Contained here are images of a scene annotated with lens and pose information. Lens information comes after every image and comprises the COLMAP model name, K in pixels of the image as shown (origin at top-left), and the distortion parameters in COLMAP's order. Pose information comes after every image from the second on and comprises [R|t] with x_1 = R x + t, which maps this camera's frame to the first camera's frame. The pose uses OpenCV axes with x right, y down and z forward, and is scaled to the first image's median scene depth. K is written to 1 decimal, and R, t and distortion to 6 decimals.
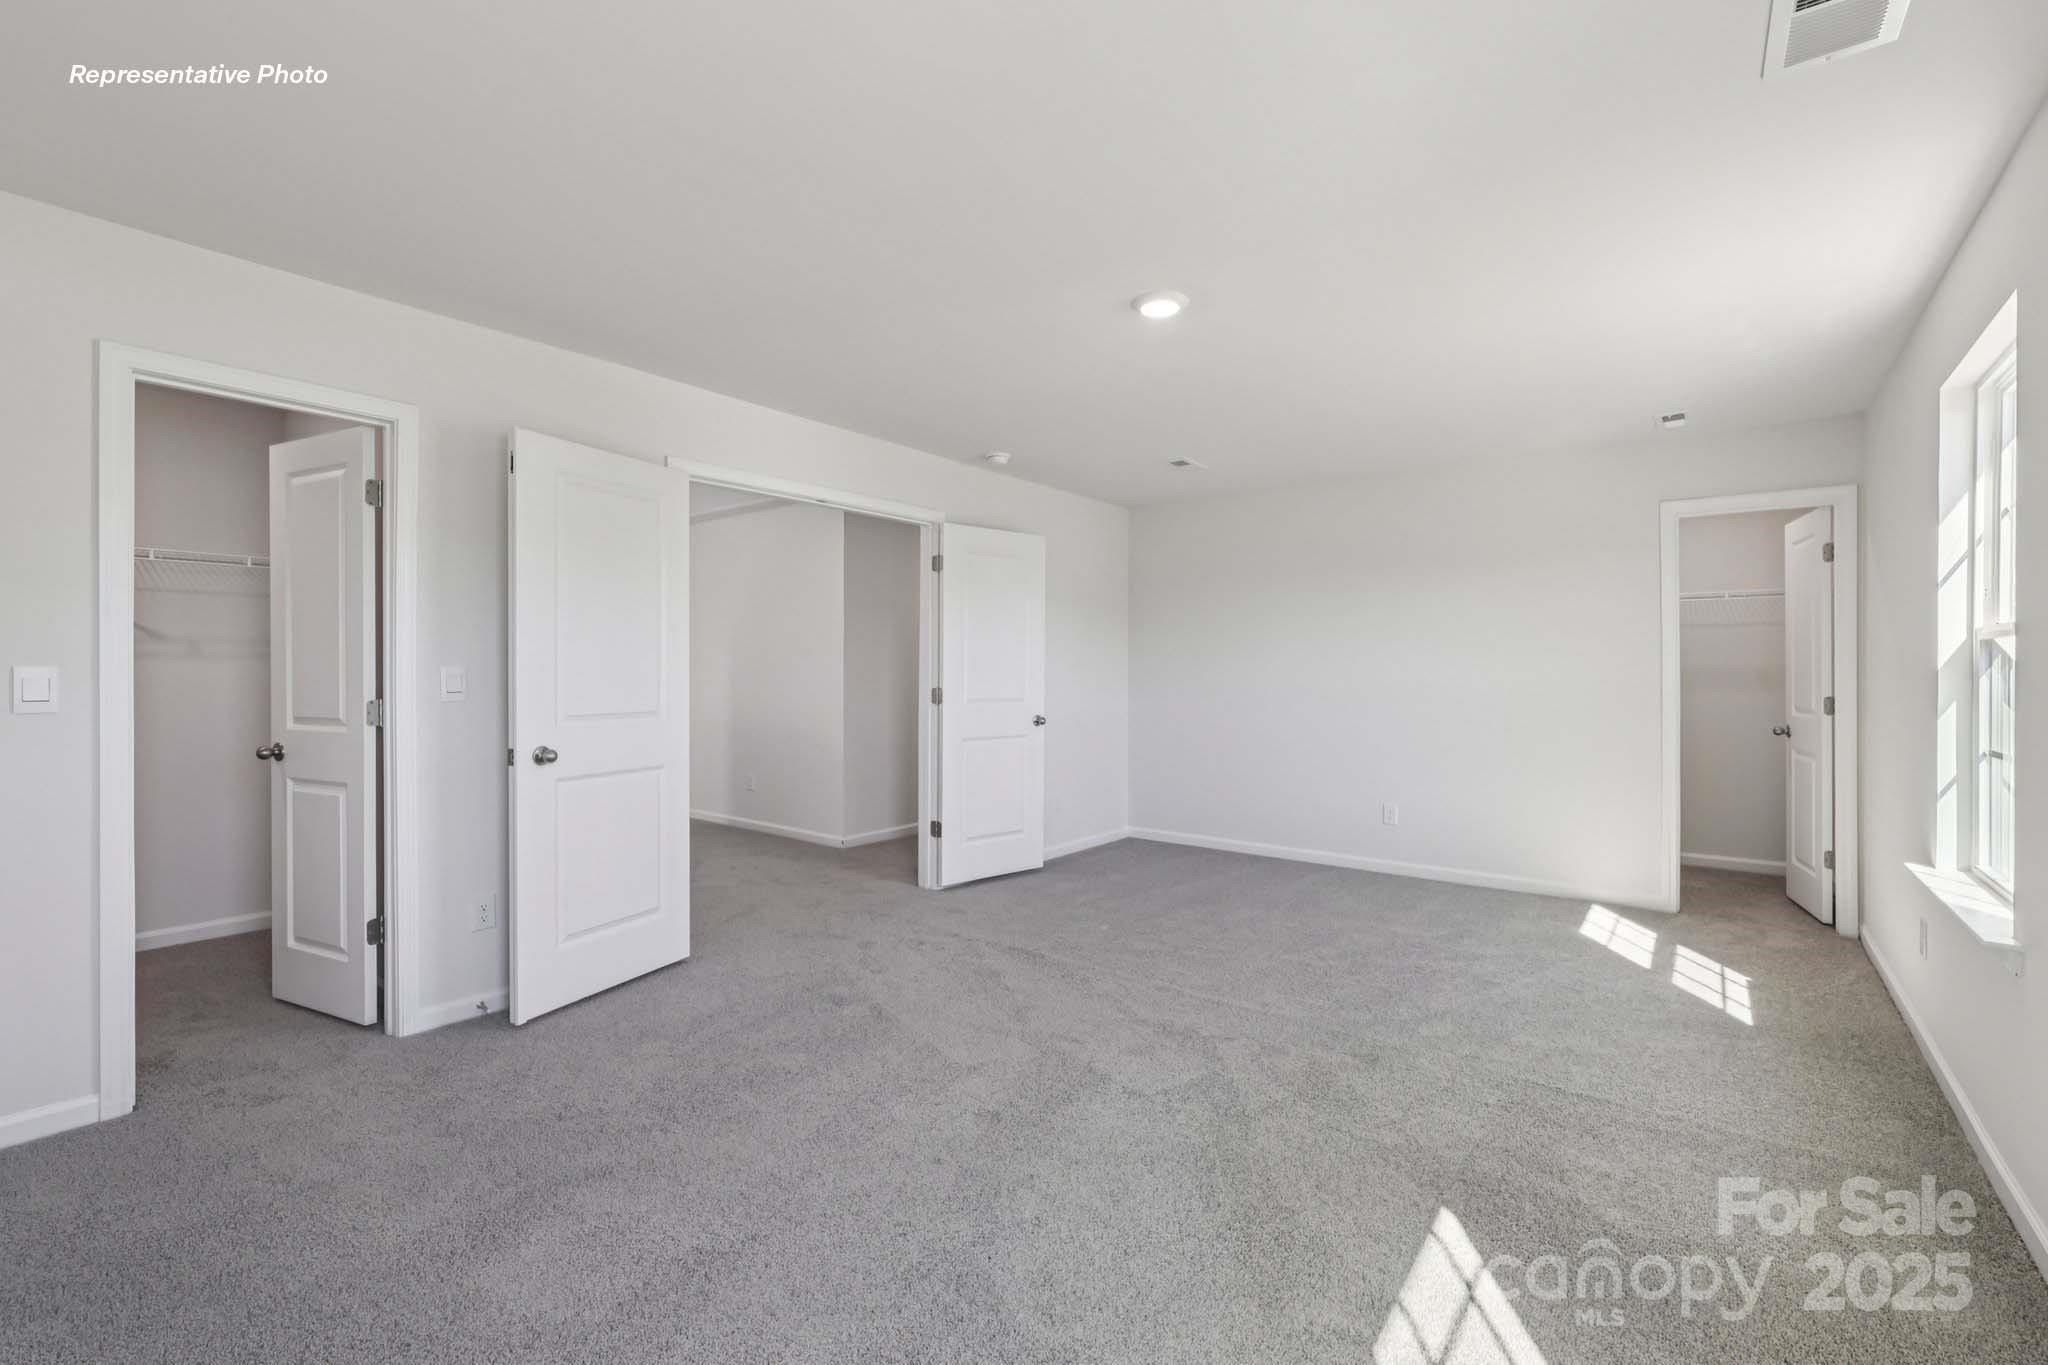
lens RADIAL K [[858.2, 0, 1014.9], [0, 858.2, 676.5], [0, 0, 1]] dist [0.000250, -0.000070]
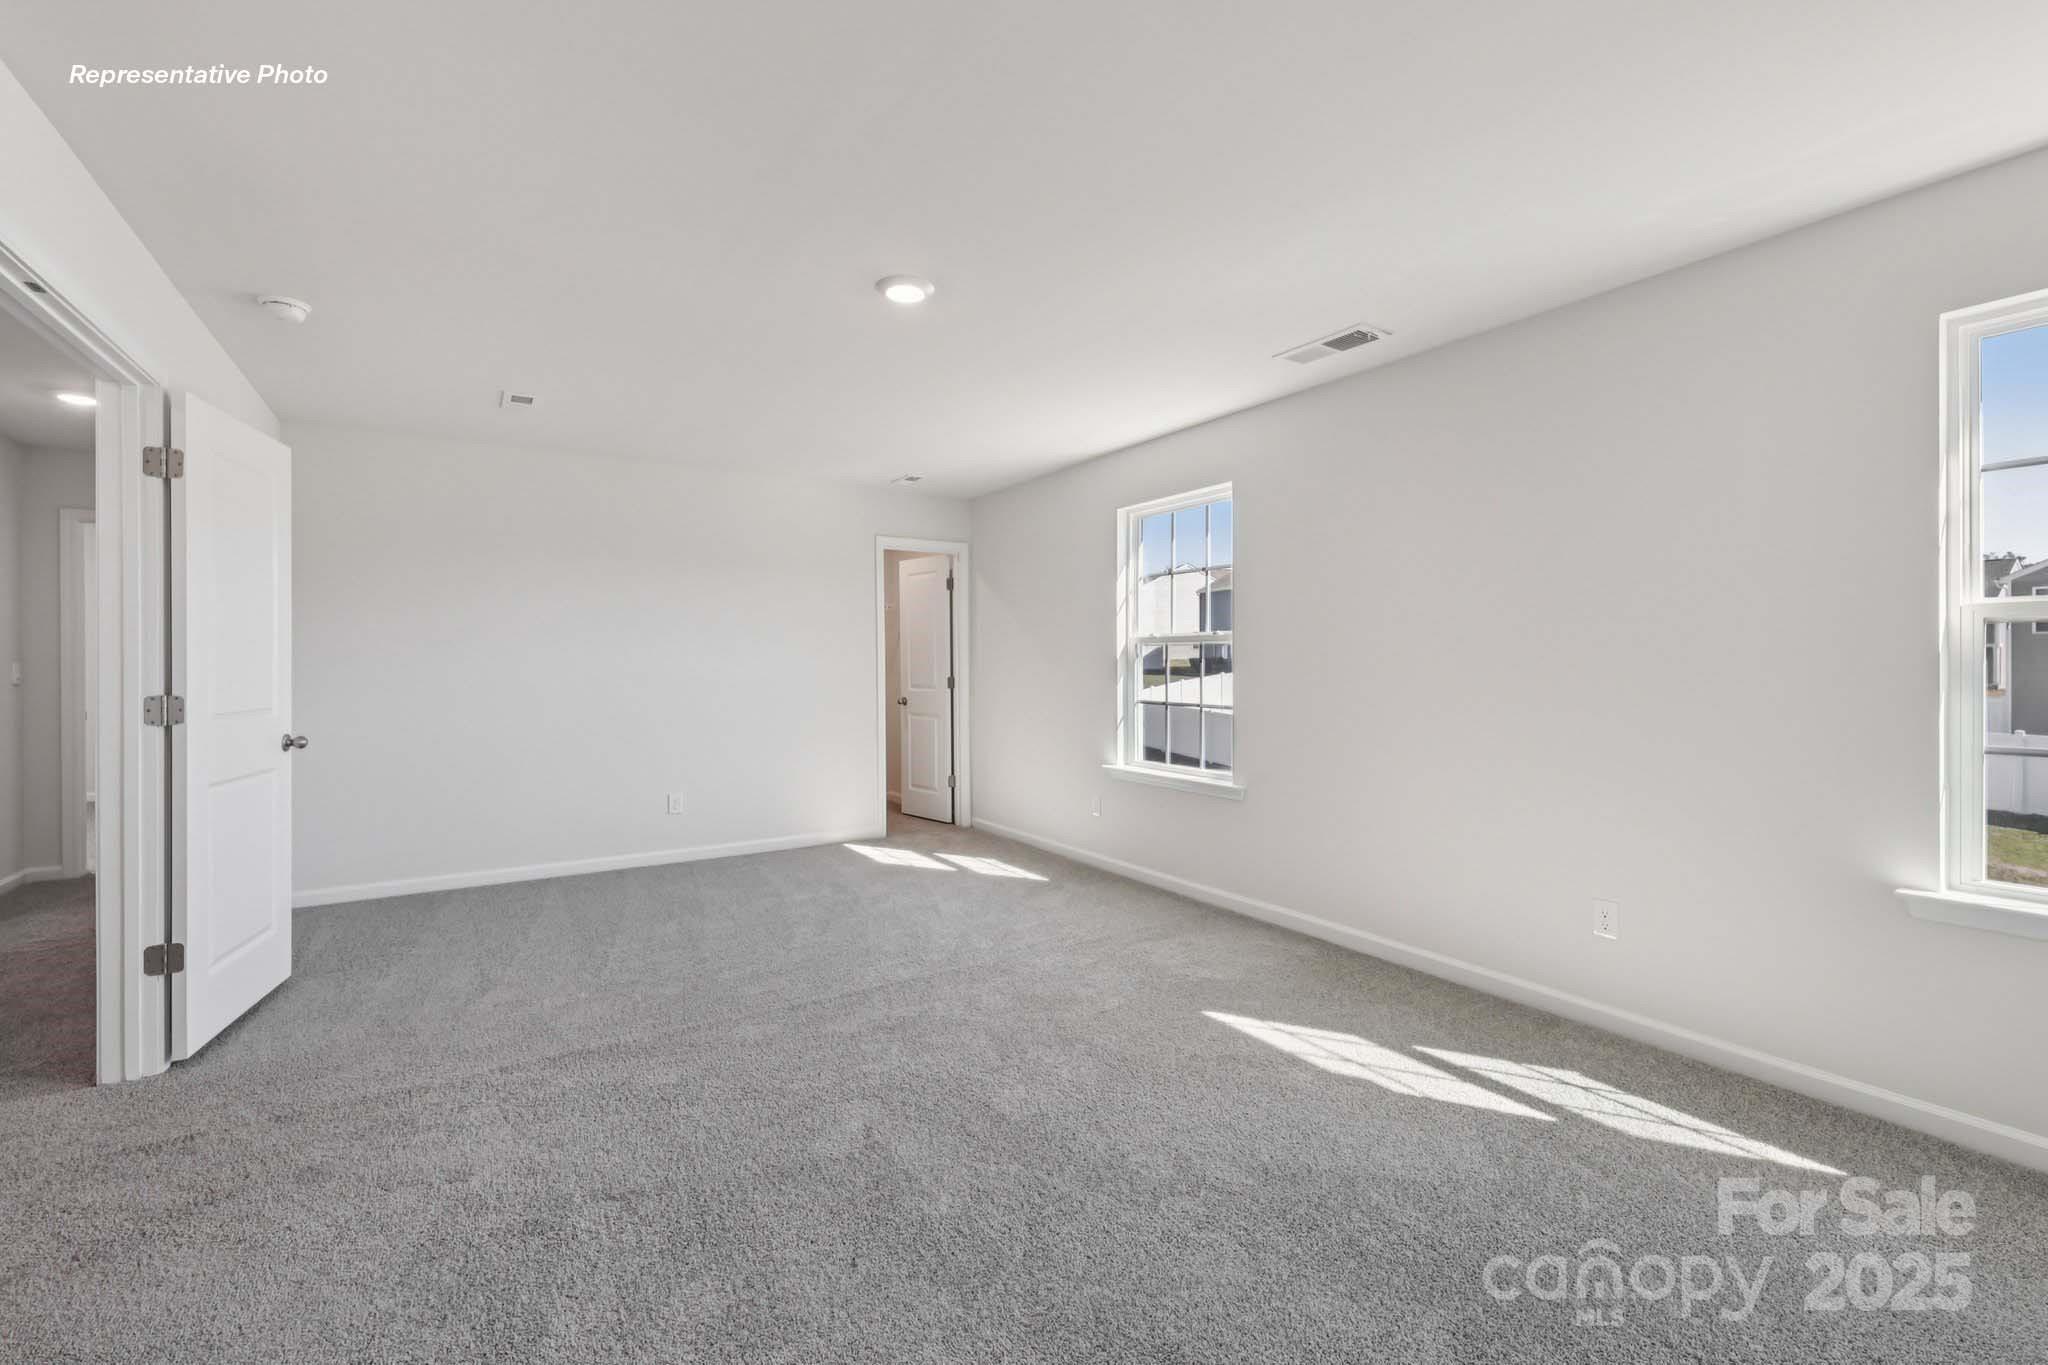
lens RADIAL K [[858.2, 0, 1011.4], [0, 858.2, 668.5], [0, 0, 1]] dist [0.000250, -0.000070]
pose [[0.333649, -0.009557, 0.942649, -0.662374], [0.008536, 0.999938, 0.007117, -0.002808], [-0.942659, 0.005672, 0.333710, 0.513562]]
